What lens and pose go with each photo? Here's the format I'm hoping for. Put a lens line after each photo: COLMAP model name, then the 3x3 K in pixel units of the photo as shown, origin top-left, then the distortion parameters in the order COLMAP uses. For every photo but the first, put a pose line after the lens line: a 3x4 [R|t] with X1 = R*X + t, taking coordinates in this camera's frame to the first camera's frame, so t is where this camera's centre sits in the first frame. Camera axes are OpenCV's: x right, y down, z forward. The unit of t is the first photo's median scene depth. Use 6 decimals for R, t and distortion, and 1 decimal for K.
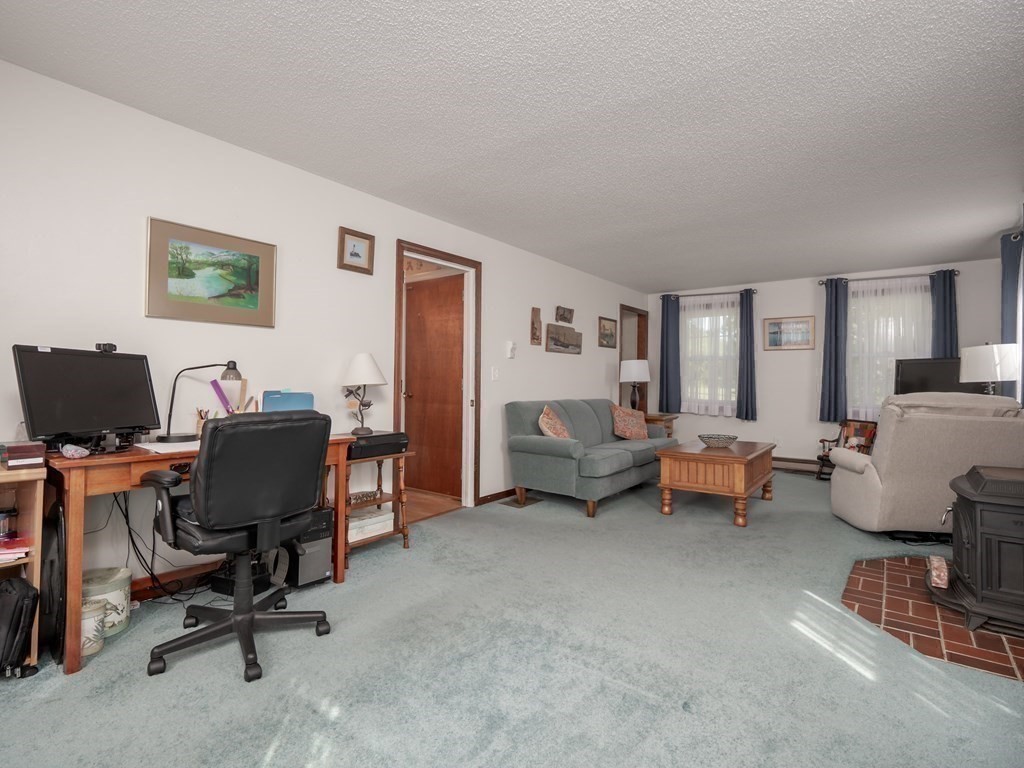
lens RADIAL K [[496.0, 0, 503.2], [0, 496.0, 377.2], [0, 0, 1]] dist [-0.017117, -0.001135]
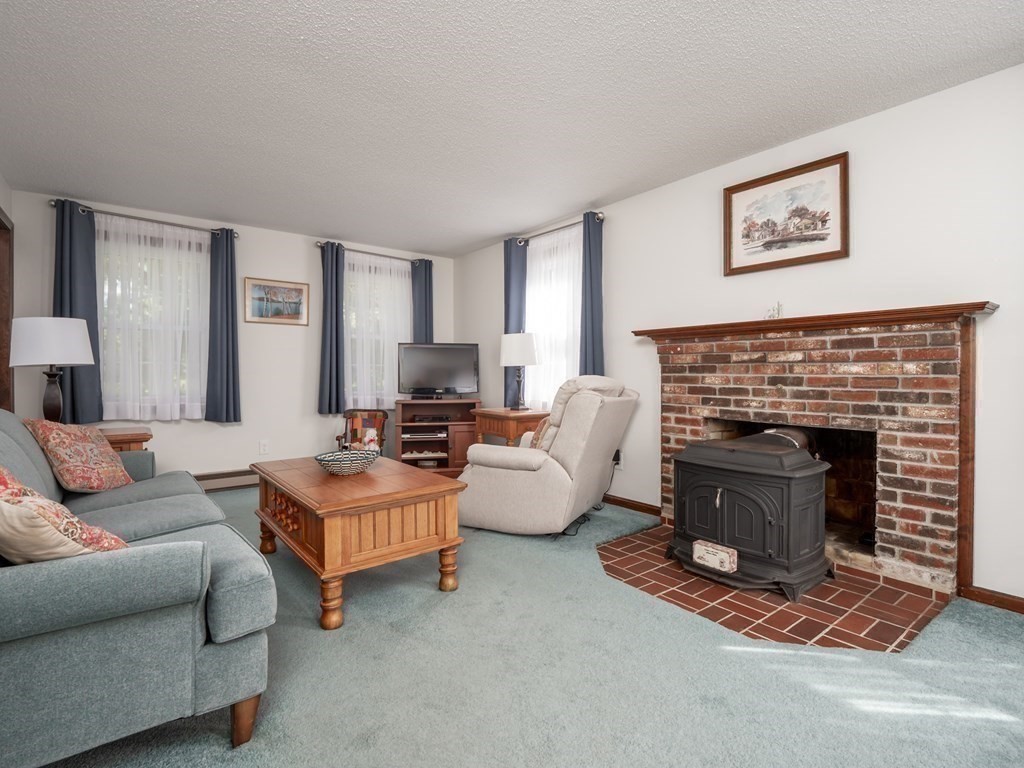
lens RADIAL K [[496.0, 0, 503.2], [0, 496.0, 377.2], [0, 0, 1]] dist [-0.017117, -0.001135]
pose [[0.248915, -0.018169, 0.968355, -0.078390], [-0.008326, 0.999747, 0.020898, 0.008518], [-0.968490, -0.013264, 0.248701, 0.523678]]
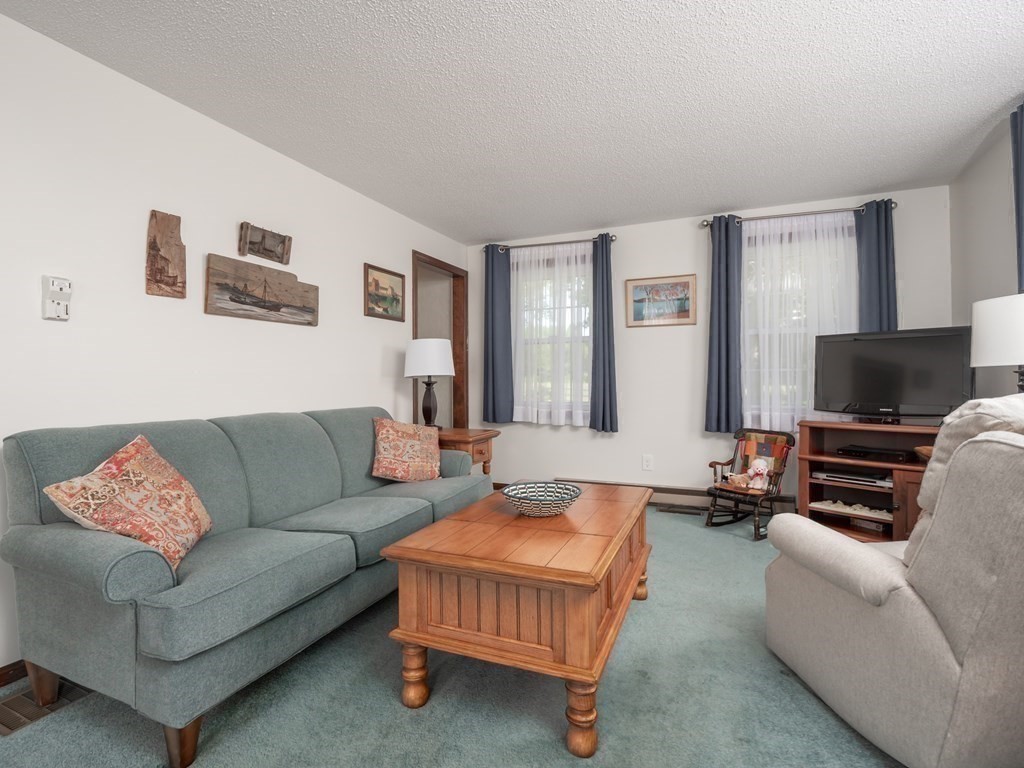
lens RADIAL K [[496.0, 0, 503.2], [0, 496.0, 377.2], [0, 0, 1]] dist [-0.017117, -0.001135]
pose [[0.969144, -0.013467, 0.246128, 0.225245], [0.012160, 0.999903, 0.006829, 0.008455], [-0.246196, -0.003626, 0.969213, 0.440099]]
